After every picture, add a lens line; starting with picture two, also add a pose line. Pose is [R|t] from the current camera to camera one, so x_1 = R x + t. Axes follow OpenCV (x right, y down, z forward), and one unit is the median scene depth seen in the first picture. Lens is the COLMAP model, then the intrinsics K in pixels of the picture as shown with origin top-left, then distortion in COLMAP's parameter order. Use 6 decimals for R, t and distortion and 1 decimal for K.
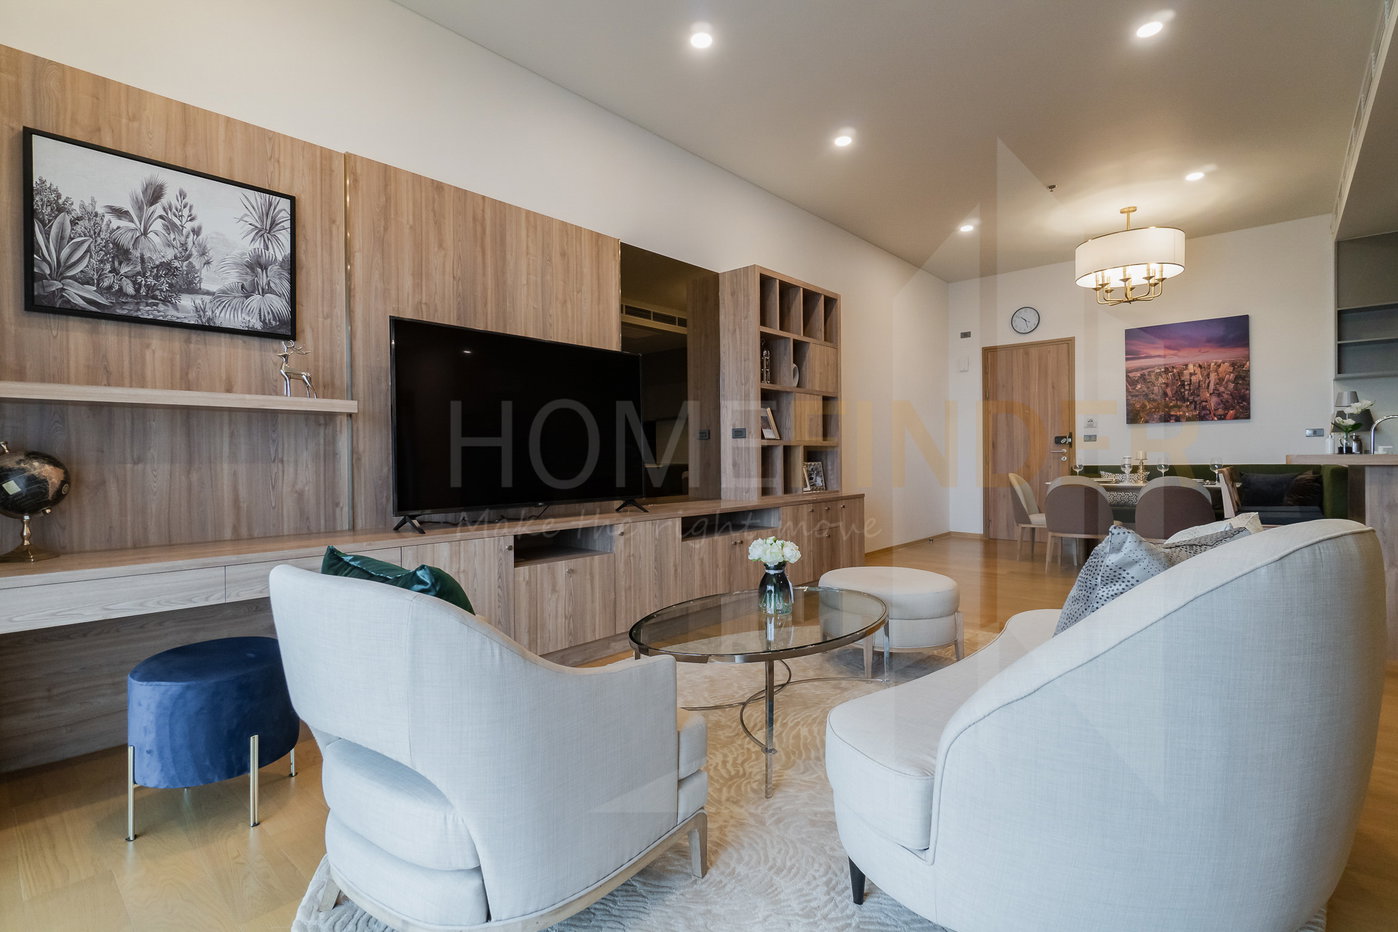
lens RADIAL K [[678.8, 0, 685.9], [0, 678.8, 463.1], [0, 0, 1]] dist [-0.000454, -0.000909]
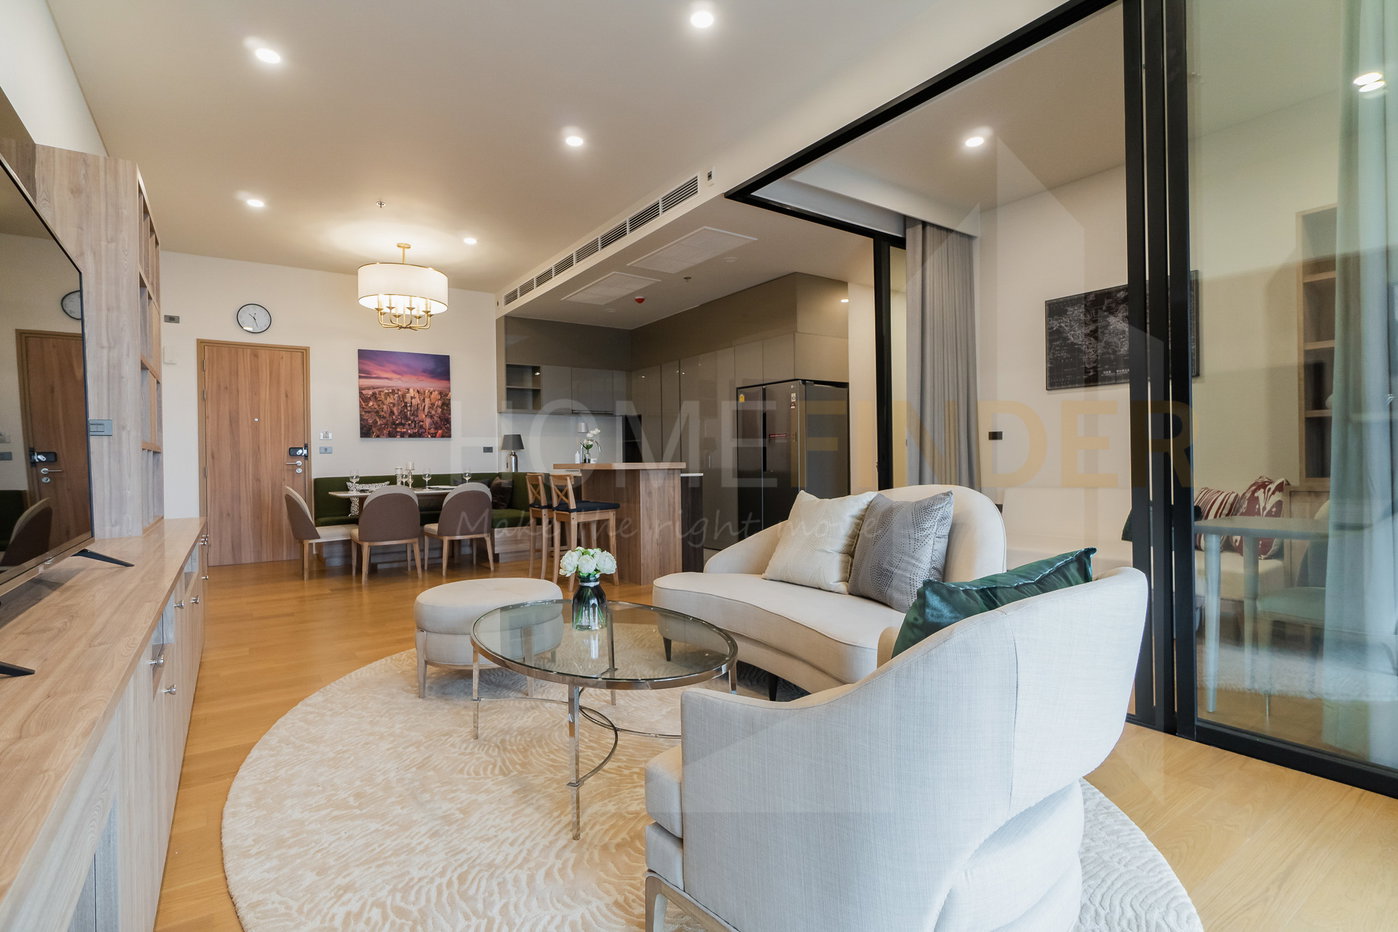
lens RADIAL K [[678.8, 0, 696.6], [0, 678.8, 462.1], [0, 0, 1]] dist [-0.000454, -0.000909]
pose [[0.238700, 0.006999, 0.971068, -0.371589], [0.016828, 0.999794, -0.011342, 0.002902], [-0.970947, 0.019048, 0.238534, 0.331504]]
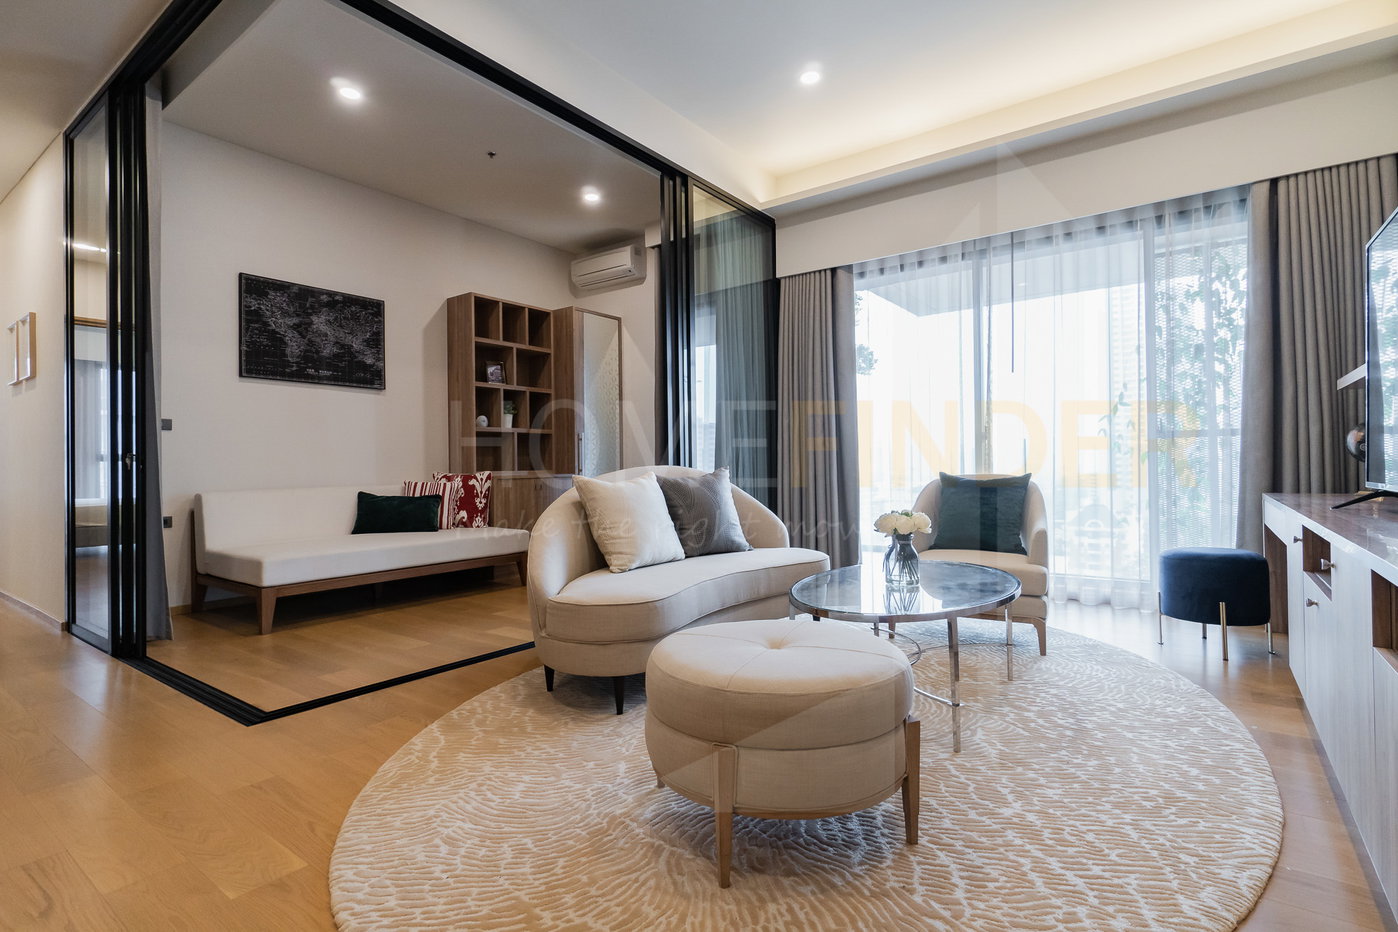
lens RADIAL K [[678.8, 0, 692.1], [0, 678.8, 463.2], [0, 0, 1]] dist [-0.000454, -0.000909]
pose [[-0.996049, 0.022491, -0.085913, 0.273288], [0.022518, 0.999746, 0.000660, 0.016640], [0.085906, -0.001277, -0.996302, 1.014130]]
